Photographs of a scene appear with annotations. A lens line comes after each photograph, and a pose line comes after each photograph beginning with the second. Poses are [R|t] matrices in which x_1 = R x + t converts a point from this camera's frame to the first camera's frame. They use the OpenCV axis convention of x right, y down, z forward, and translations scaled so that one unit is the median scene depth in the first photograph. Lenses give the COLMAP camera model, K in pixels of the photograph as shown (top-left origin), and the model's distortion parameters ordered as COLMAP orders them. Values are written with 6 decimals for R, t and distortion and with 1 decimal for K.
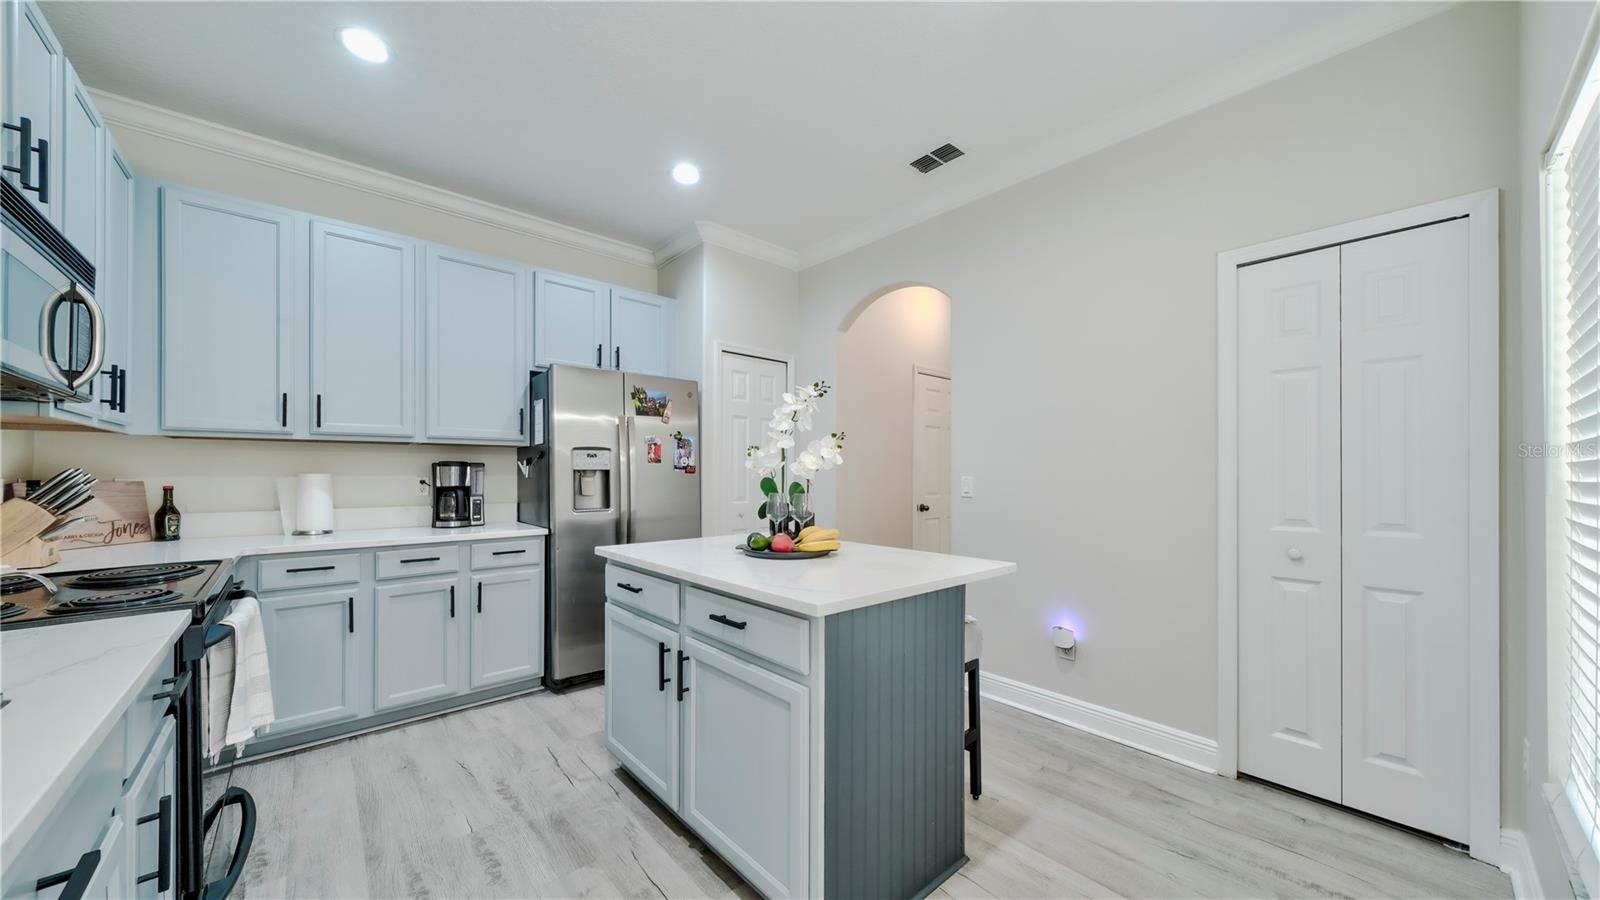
lens RADIAL K [[556.9, 0, 797.4], [0, 556.9, 470.7], [0, 0, 1]] dist [-0.000486, -0.000052]
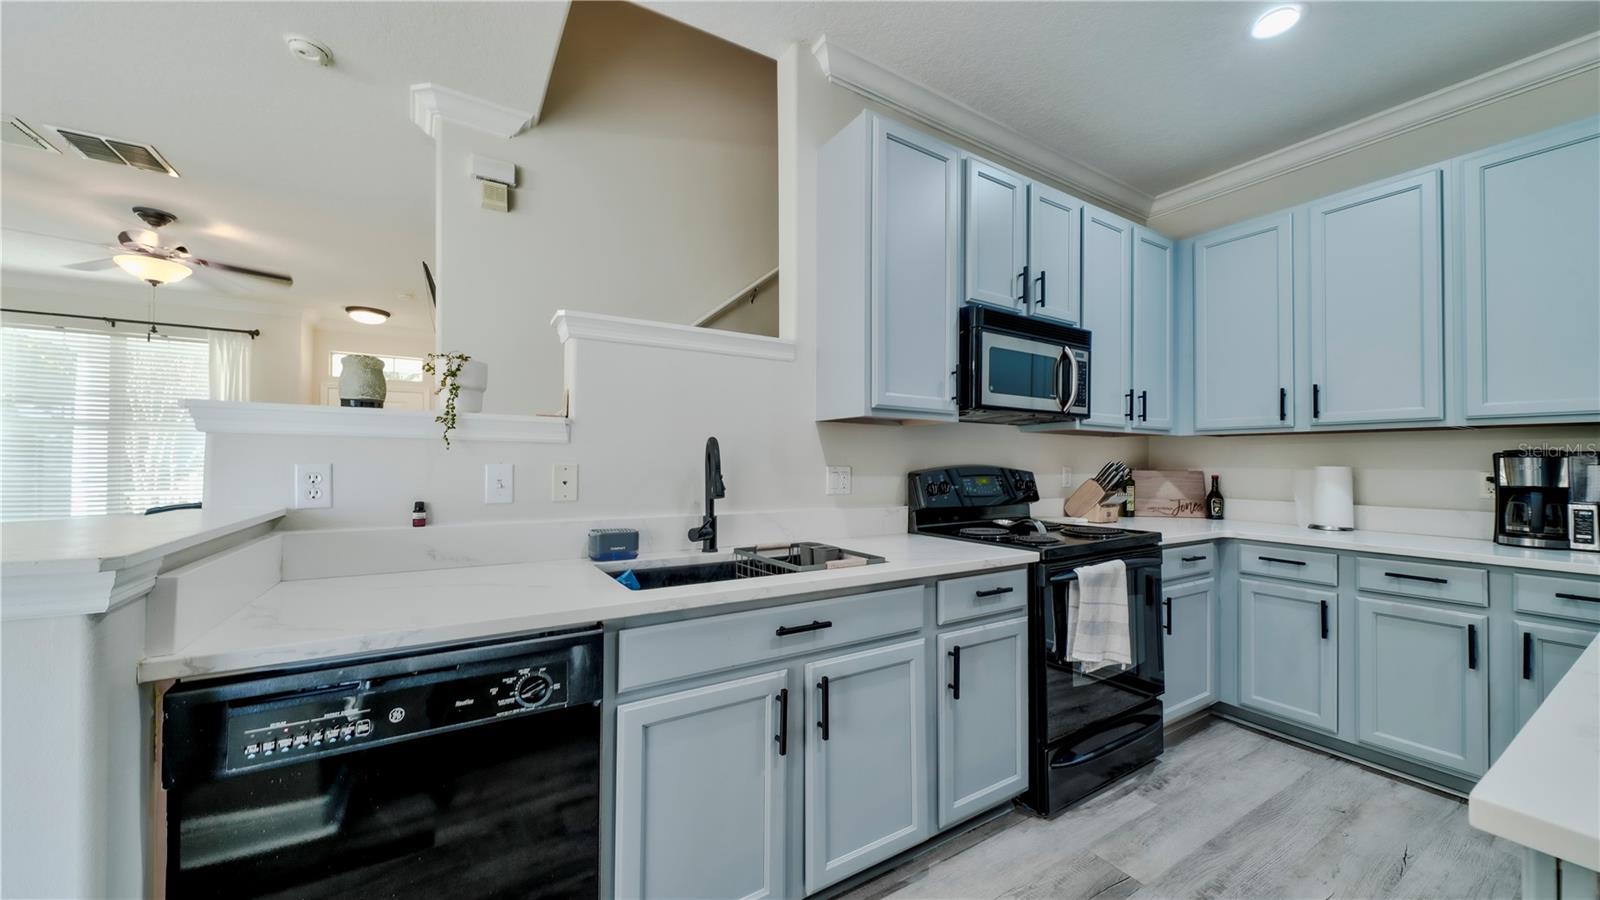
lens RADIAL K [[554.2, 0, 795.7], [0, 554.2, 454.3], [0, 0, 1]] dist [-0.000428, -0.000080]
pose [[-0.165658, -0.014436, -0.986078, 0.239793], [-0.004694, 0.999893, -0.013849, 0.002178], [0.986172, 0.002334, -0.165708, 0.273805]]
